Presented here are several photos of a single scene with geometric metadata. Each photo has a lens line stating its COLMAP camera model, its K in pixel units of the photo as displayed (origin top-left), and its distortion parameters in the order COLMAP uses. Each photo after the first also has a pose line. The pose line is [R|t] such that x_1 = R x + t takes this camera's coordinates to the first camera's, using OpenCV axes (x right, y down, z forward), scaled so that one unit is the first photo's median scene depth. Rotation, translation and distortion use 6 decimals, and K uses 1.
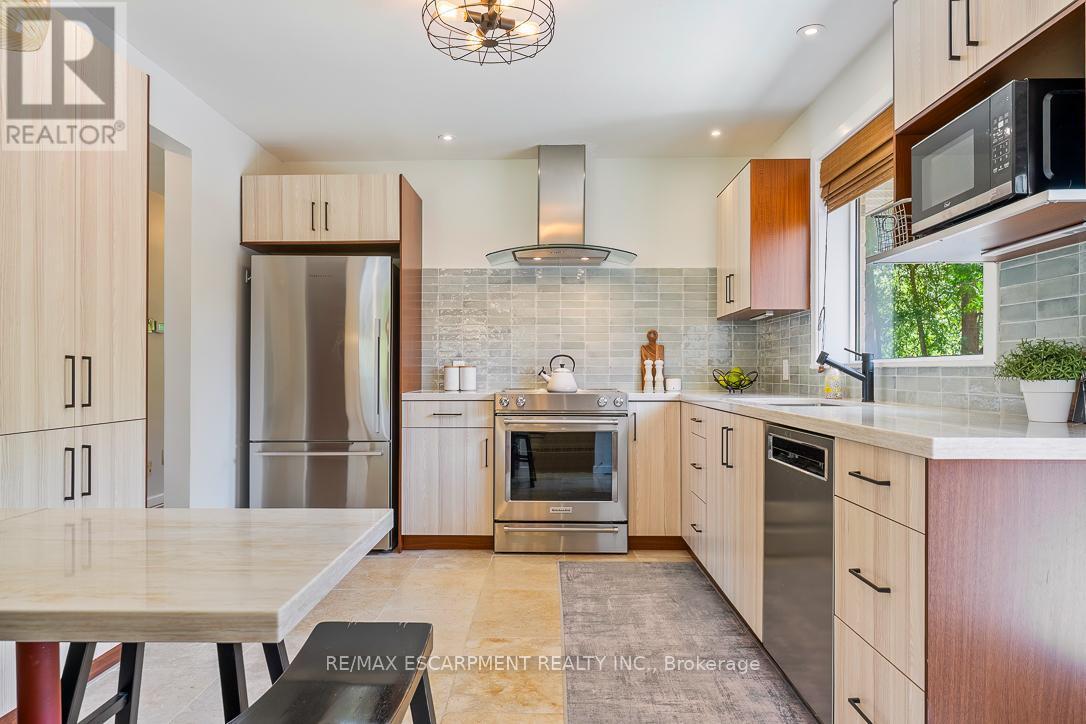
lens RADIAL K [[696.1, 0, 543.0], [0, 696.1, 362.0], [0, 0, 1]] dist [0.002034, 0.000372]
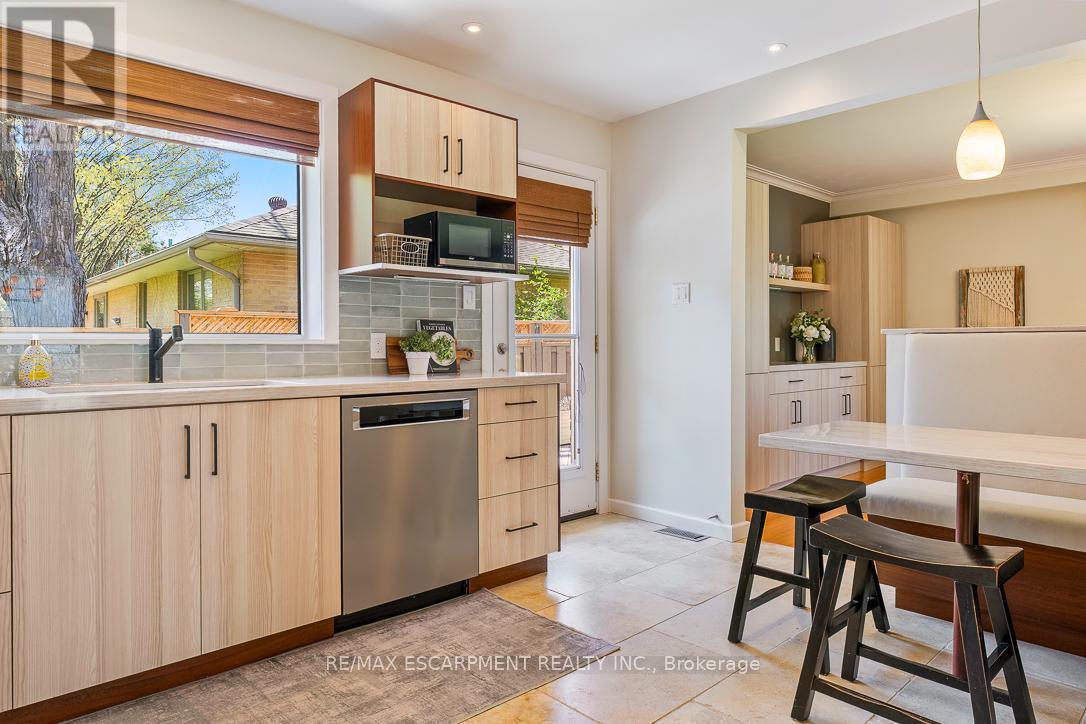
lens RADIAL K [[684.6, 0, 541.4], [0, 684.6, 346.4], [0, 0, 1]] dist [0.000059, -0.000669]
pose [[-0.686400, 0.000818, 0.727224, -0.363021], [-0.008802, 0.999917, -0.009432, 0.010593], [-0.727171, -0.012875, -0.686336, 0.875607]]
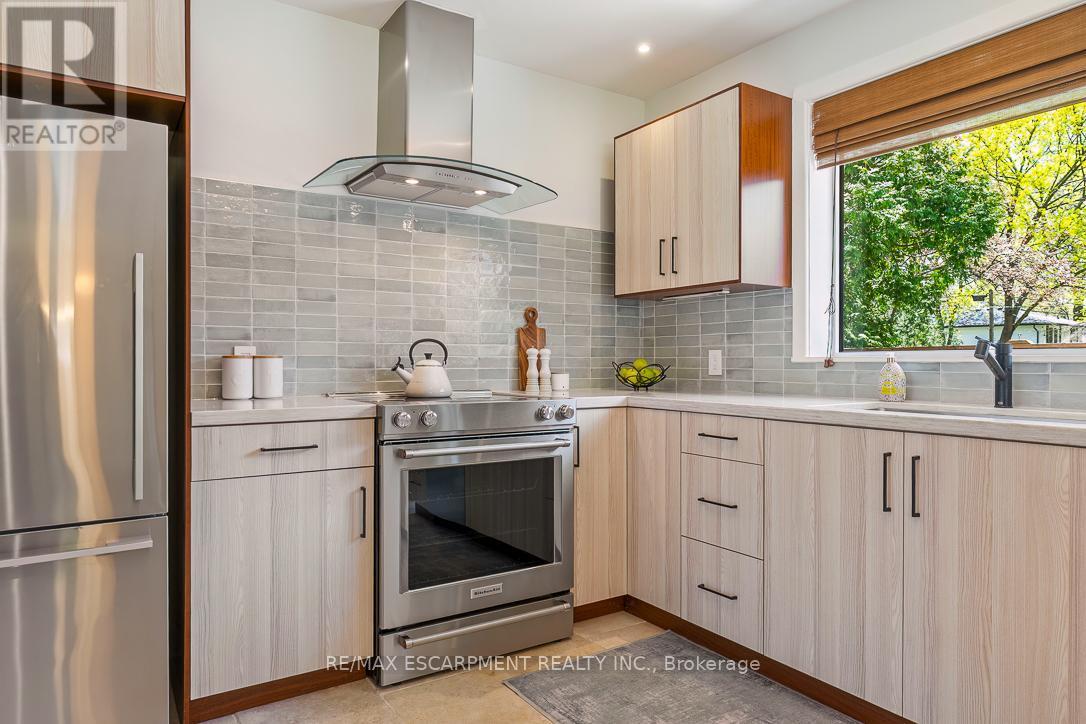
lens RADIAL K [[671.6, 0, 543.0], [0, 671.6, 362.0], [0, 0, 1]] dist [0.000931, 0.001260]
pose [[0.833646, -0.000817, 0.552298, -0.256496], [-0.008634, 0.999857, 0.014511, 0.001209], [-0.552231, -0.016866, 0.833520, 0.472783]]
